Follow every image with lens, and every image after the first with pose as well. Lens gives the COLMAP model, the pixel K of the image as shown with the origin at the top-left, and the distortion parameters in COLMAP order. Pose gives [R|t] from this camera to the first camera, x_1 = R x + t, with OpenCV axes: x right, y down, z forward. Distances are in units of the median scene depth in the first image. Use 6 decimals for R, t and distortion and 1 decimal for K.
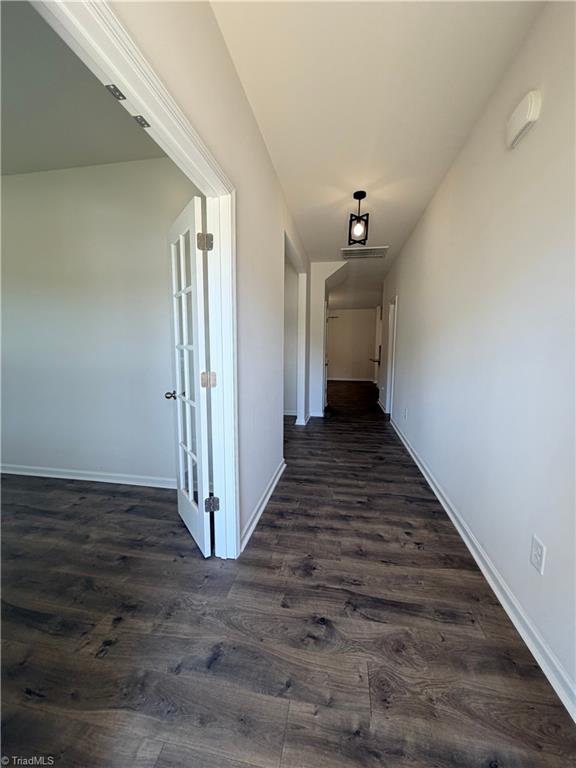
lens RADIAL K [[309.2, 0, 288.2], [0, 309.2, 384.7], [0, 0, 1]] dist [0.003916, 0.000223]
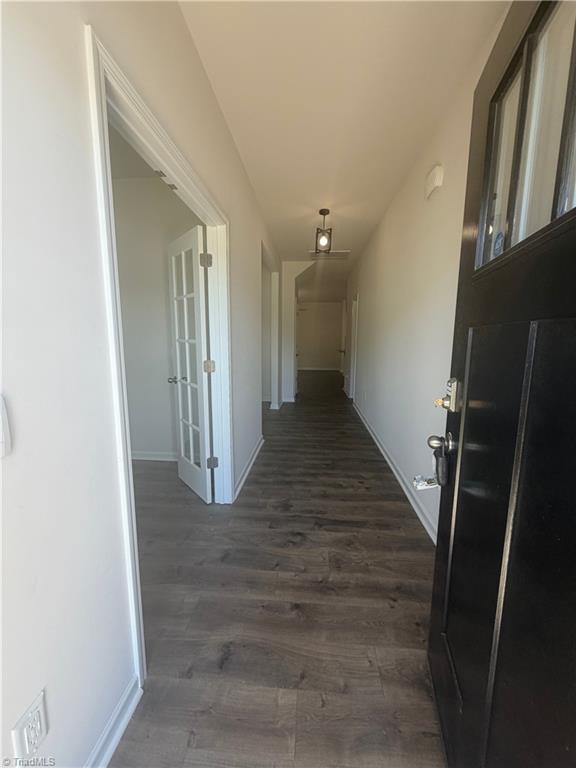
lens RADIAL K [[309.2, 0, 287.0], [0, 309.2, 382.4], [0, 0, 1]] dist [0.003916, 0.000223]
pose [[0.995526, -0.011392, 0.093800, -0.050848], [0.009217, 0.999679, 0.023589, 0.021816], [-0.094039, -0.022619, 0.995312, -0.304035]]
